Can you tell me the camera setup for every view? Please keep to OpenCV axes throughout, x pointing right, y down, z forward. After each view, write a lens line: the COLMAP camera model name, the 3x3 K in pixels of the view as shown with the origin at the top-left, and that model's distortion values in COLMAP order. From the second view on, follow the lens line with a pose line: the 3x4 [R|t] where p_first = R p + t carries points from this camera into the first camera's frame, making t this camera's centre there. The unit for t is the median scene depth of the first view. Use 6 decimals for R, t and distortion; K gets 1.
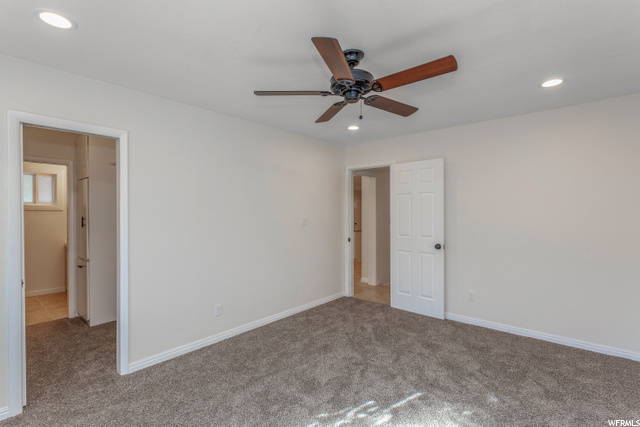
lens RADIAL K [[301.3, 0, 320.7], [0, 301.3, 212.7], [0, 0, 1]] dist [-0.013067, -0.000230]
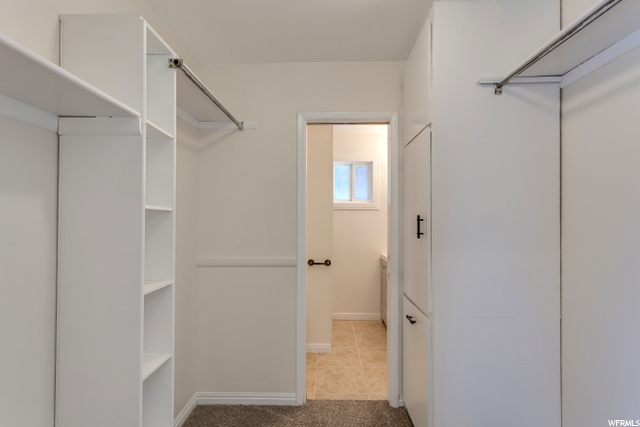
lens RADIAL K [[301.3, 0, 320.2], [0, 301.3, 216.0], [0, 0, 1]] dist [-0.013067, -0.000230]
pose [[0.625924, -0.007913, -0.779844, -0.405716], [-0.001264, 0.999937, -0.011160, 0.015498], [0.779883, 0.007971, 0.625875, 0.454312]]
